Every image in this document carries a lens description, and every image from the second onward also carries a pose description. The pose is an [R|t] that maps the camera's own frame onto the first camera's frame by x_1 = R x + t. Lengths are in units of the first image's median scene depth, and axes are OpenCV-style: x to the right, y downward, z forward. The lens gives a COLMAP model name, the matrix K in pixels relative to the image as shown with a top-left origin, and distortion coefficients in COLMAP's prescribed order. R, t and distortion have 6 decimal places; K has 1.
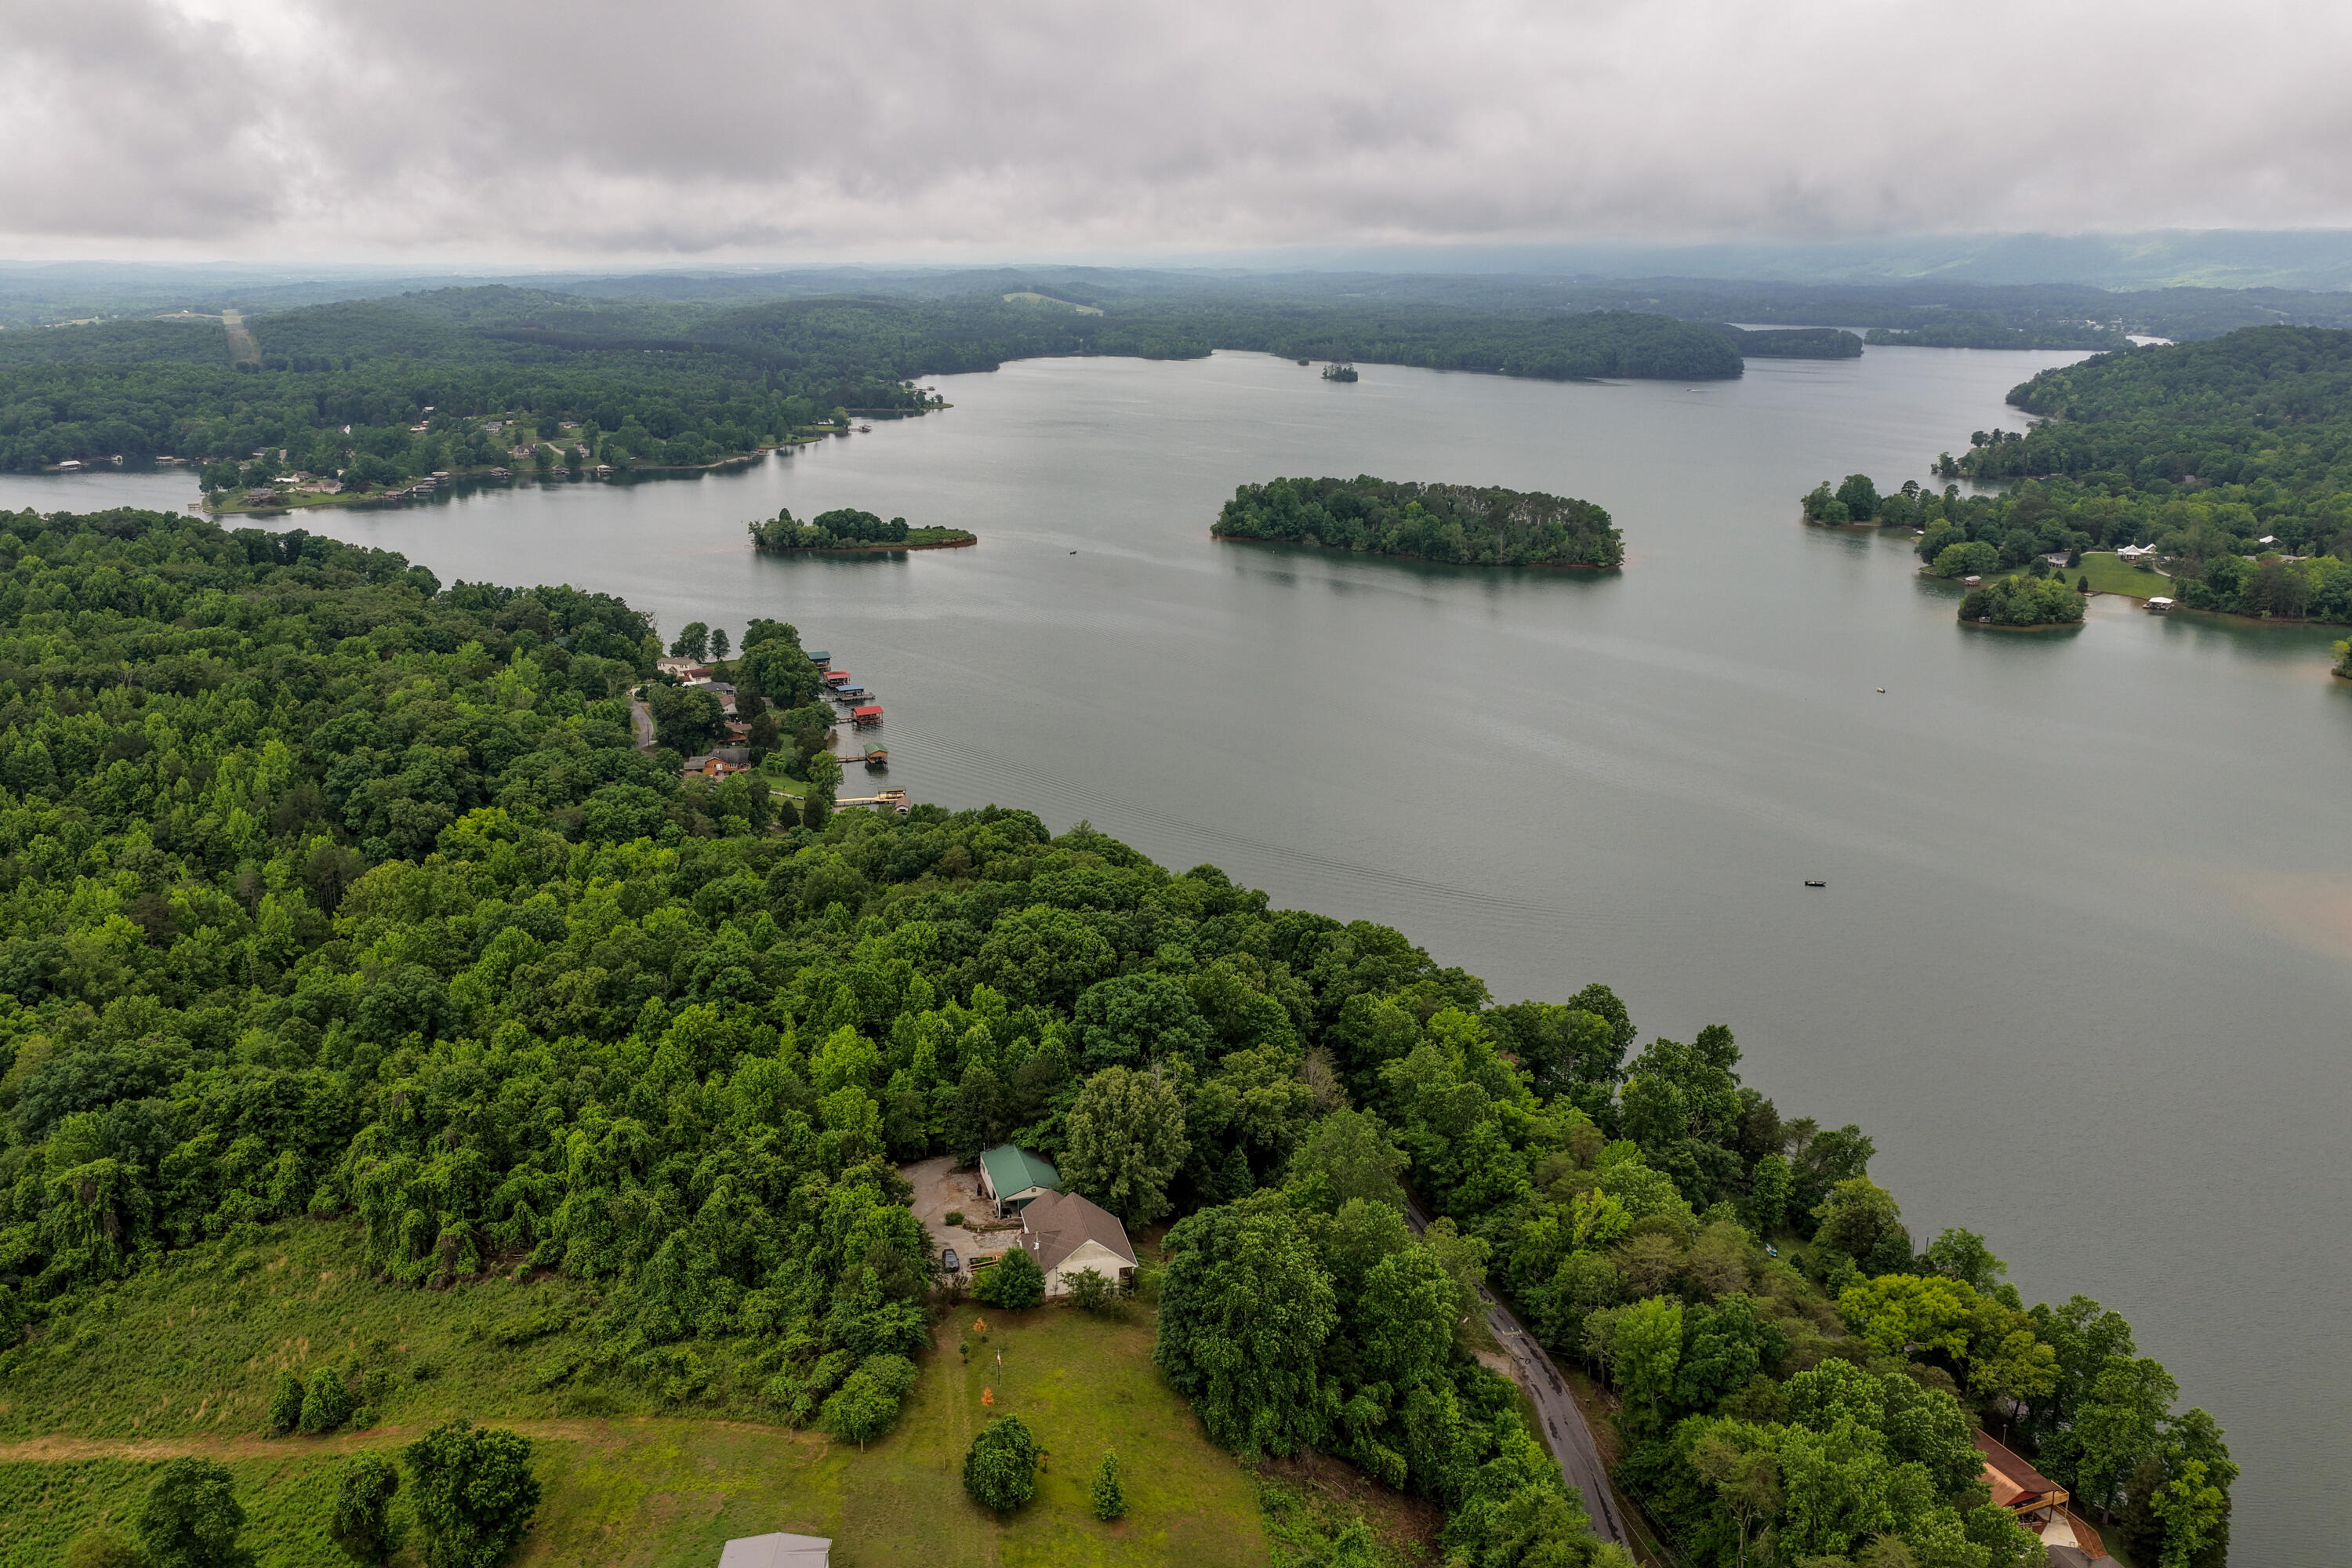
lens RADIAL K [[2483.0, 0, 1176.0], [0, 2483.0, 784.0], [0, 0, 1]] dist [-0.015114, 0.034788]
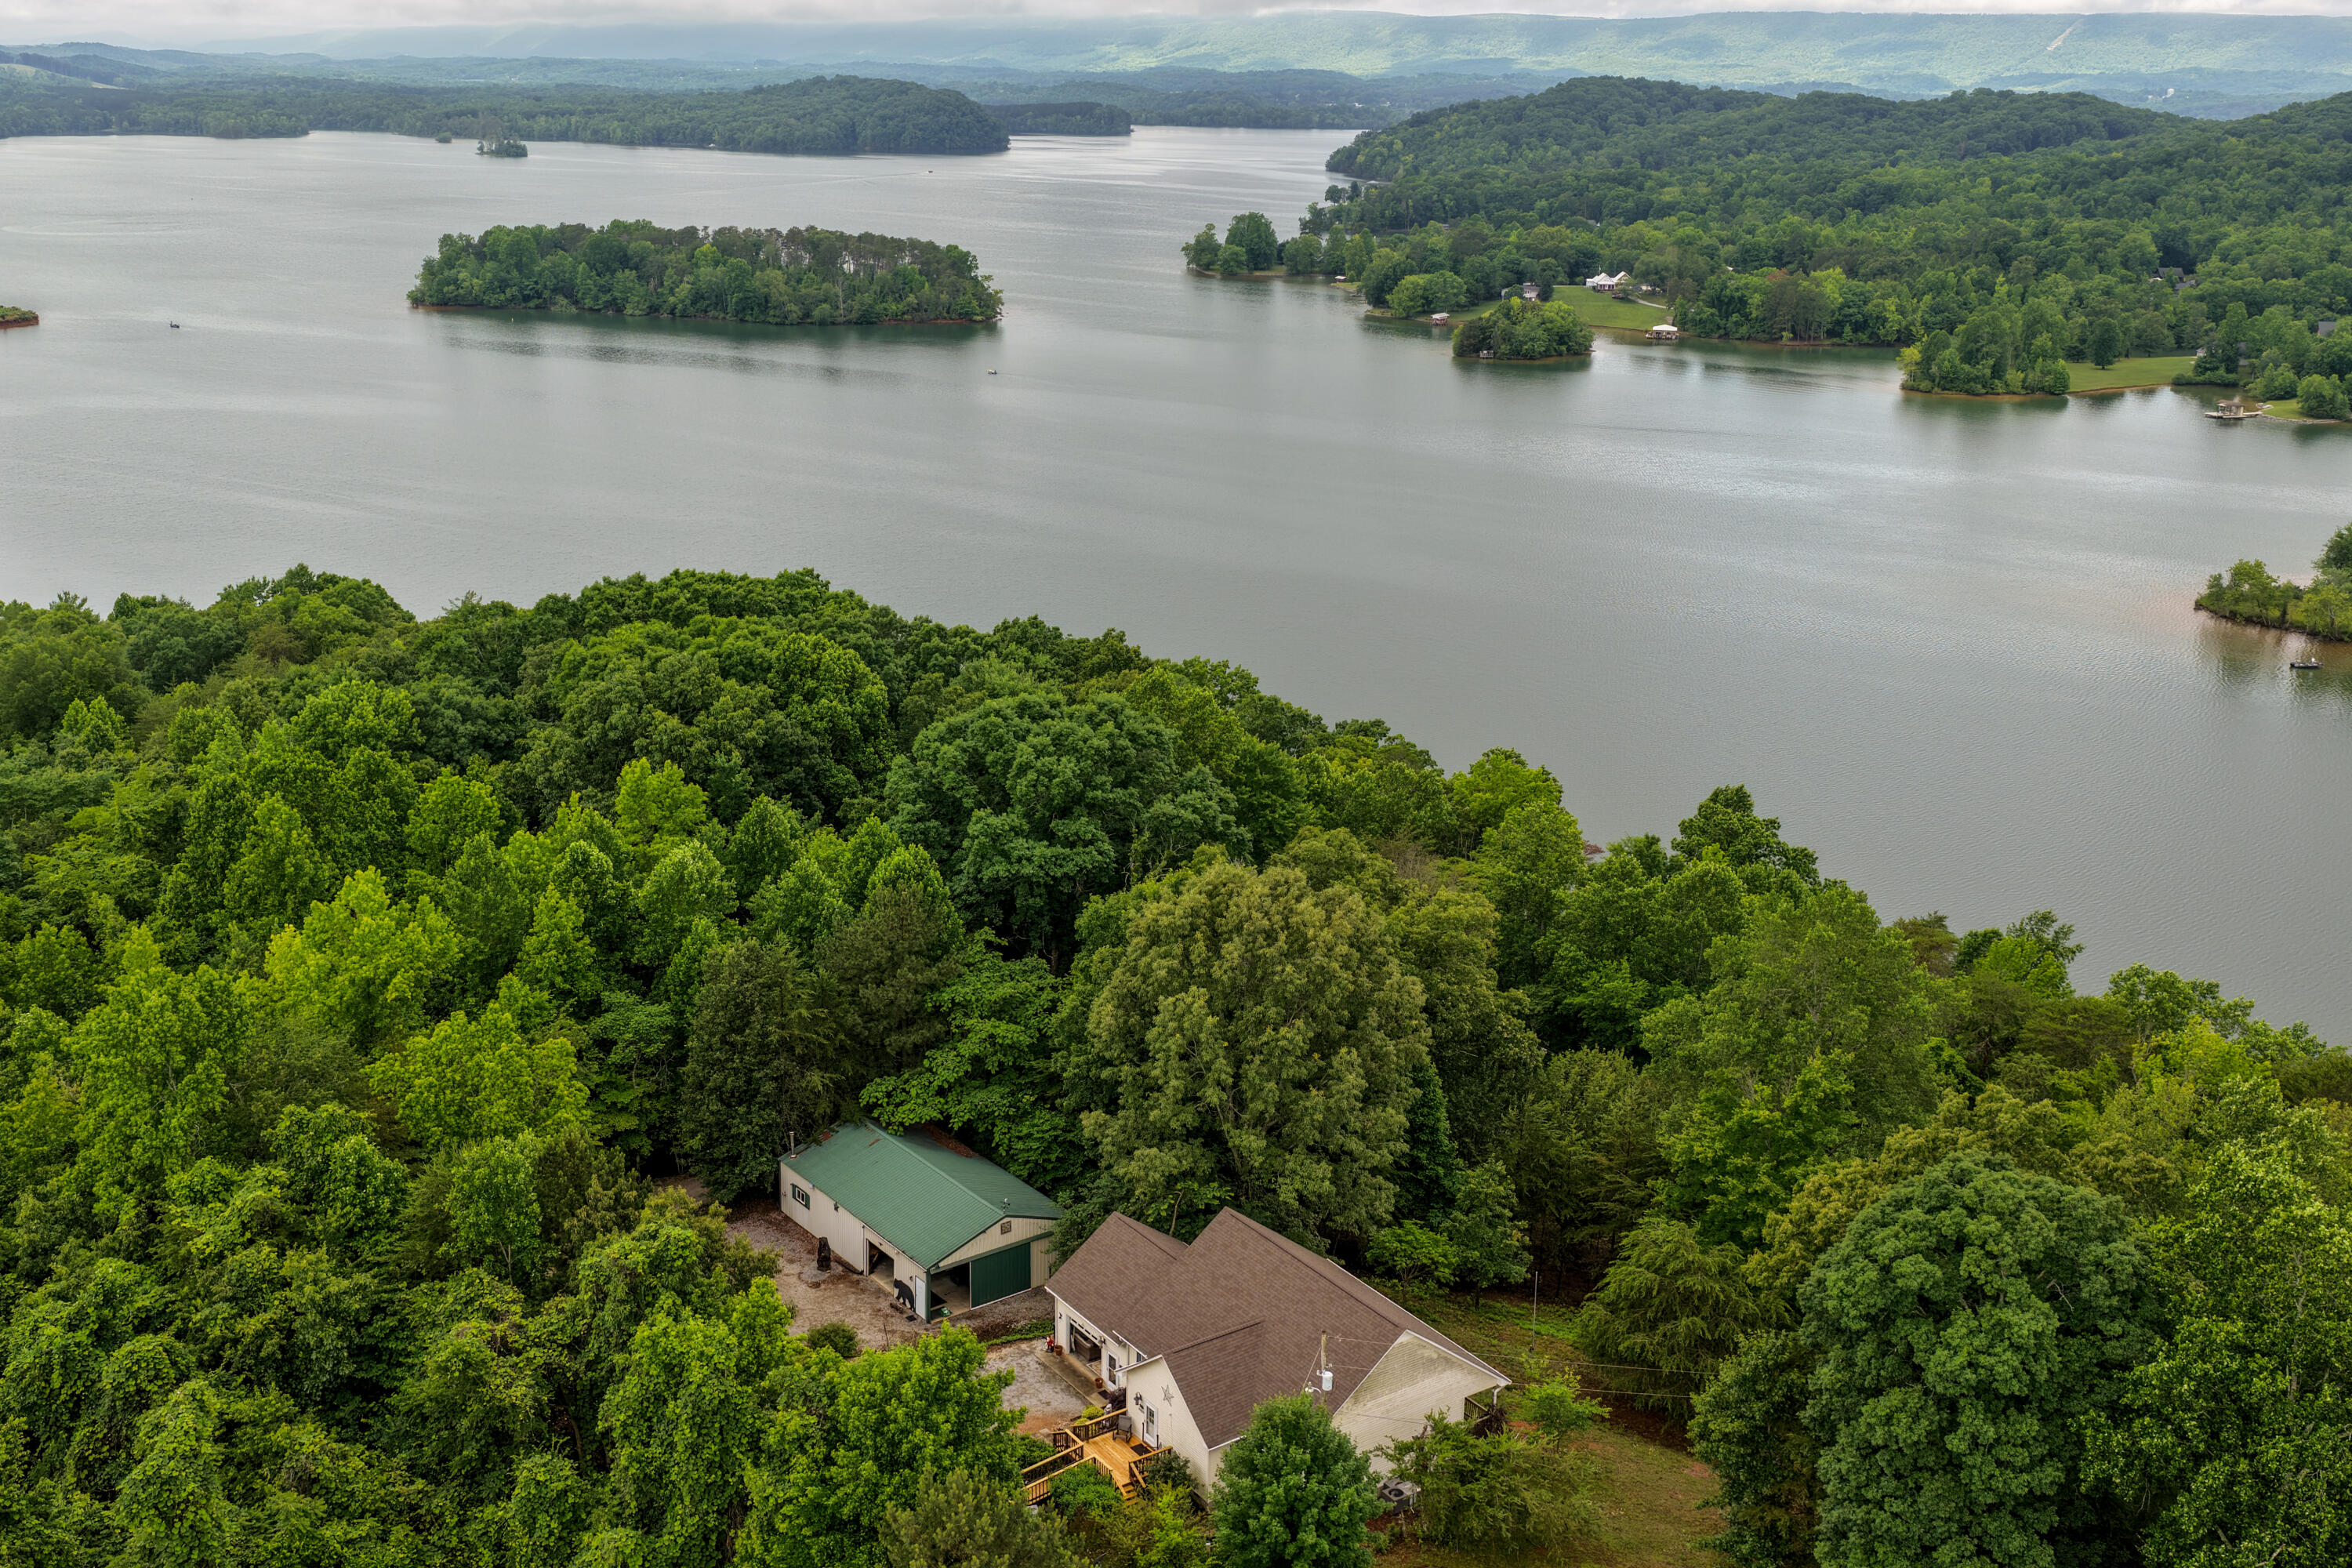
lens RADIAL K [[2483.0, 0, 1176.0], [0, 2483.0, 784.0], [0, 0, 1]] dist [-0.015114, 0.034788]
pose [[0.913743, -0.093902, 0.395292, -0.081897], [0.095489, 0.995307, 0.015706, 0.044867], [-0.394912, 0.023395, 0.918421, 0.308095]]
